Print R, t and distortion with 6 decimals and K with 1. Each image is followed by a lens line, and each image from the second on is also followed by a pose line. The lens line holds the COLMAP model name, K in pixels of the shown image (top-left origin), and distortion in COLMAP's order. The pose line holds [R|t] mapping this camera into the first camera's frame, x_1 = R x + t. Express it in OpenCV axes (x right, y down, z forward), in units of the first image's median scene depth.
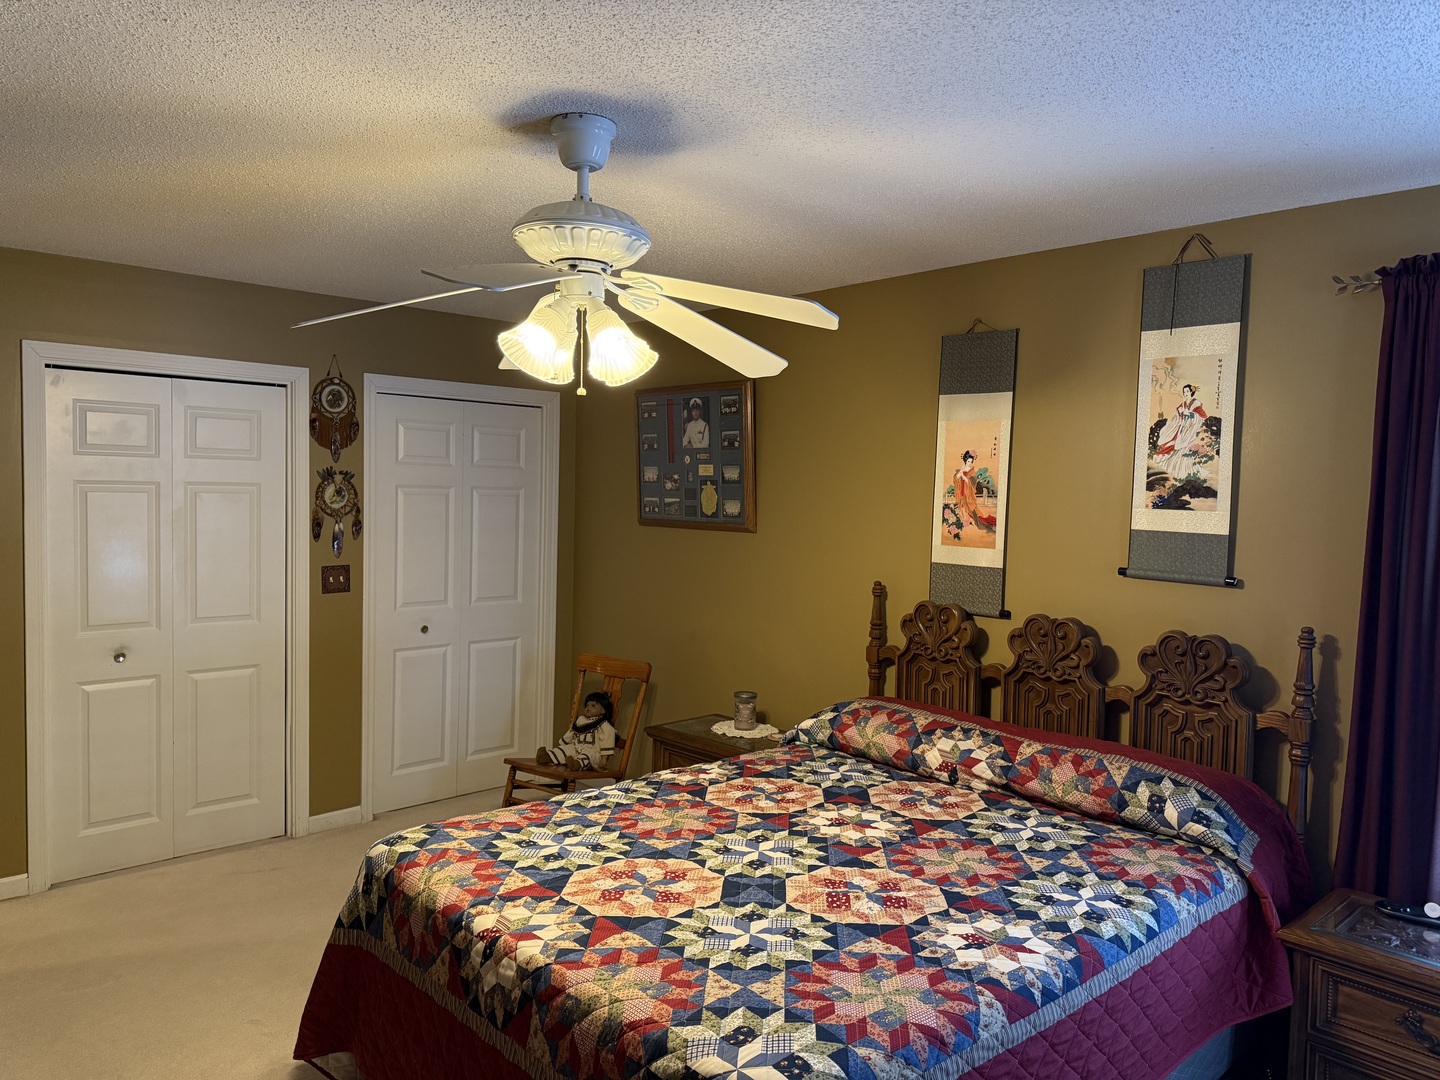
lens RADIAL K [[1026.2, 0, 717.0], [0, 1026.2, 539.3], [0, 0, 1]] dist [0.056685, -0.006489]
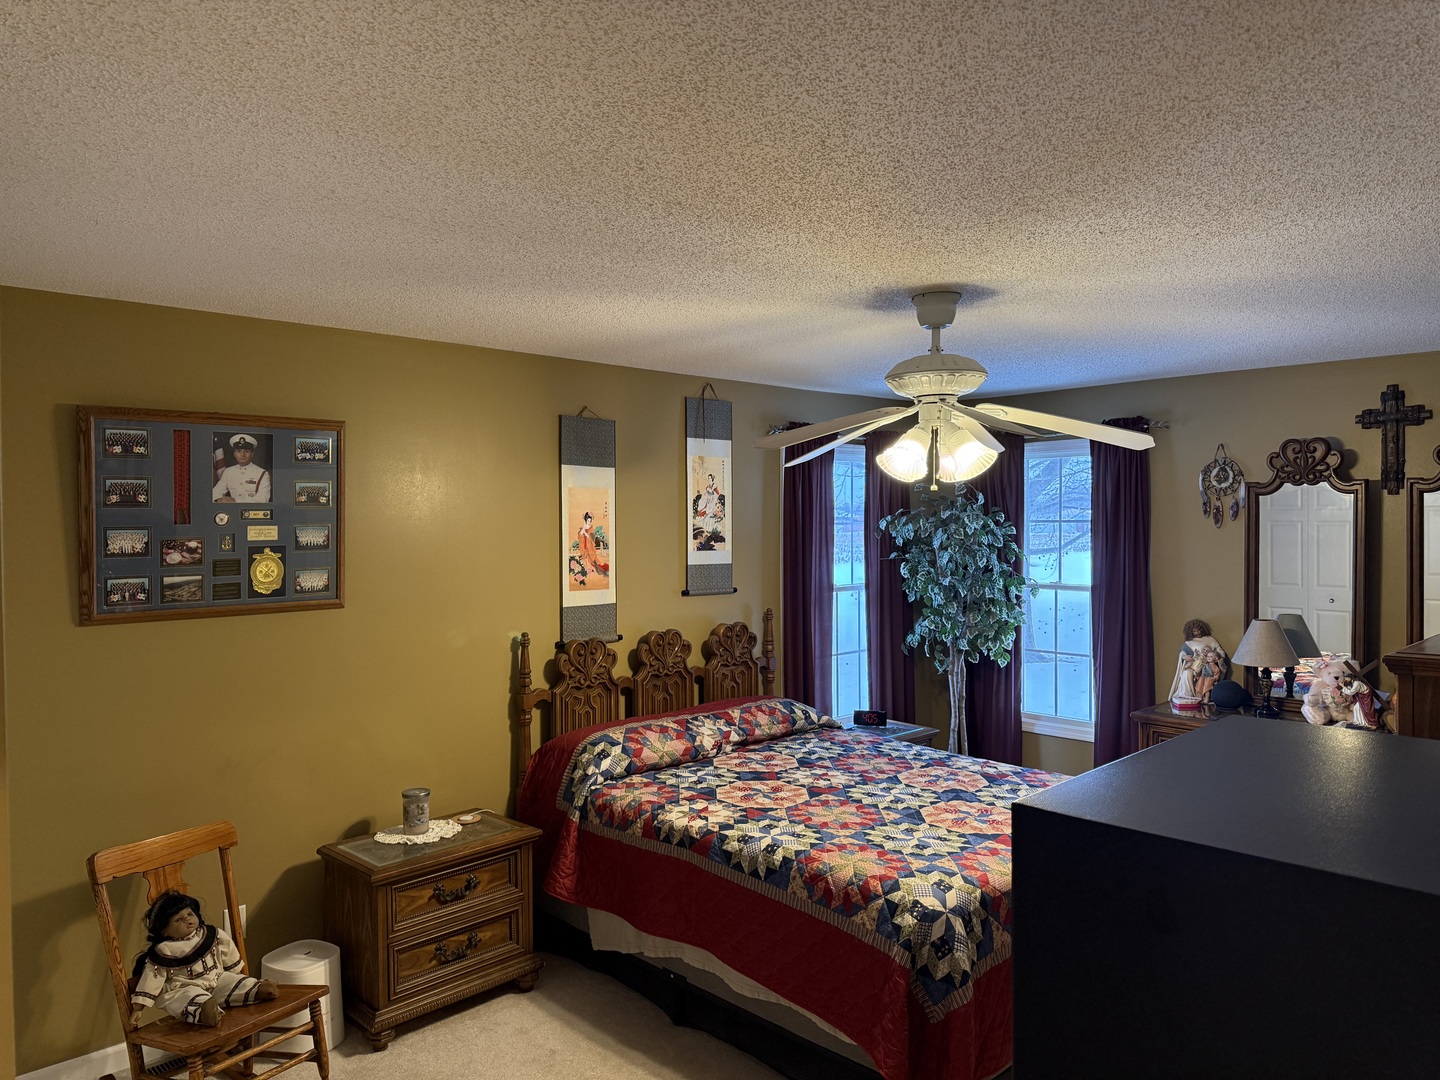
lens RADIAL K [[1026.2, 0, 717.1], [0, 1026.2, 536.6], [0, 0, 1]] dist [0.056685, -0.006489]
pose [[-0.047930, -0.042284, 0.997955, -1.128905], [0.052933, 0.997592, 0.044811, -0.118494], [-0.997447, 0.054973, -0.045576, 1.034368]]
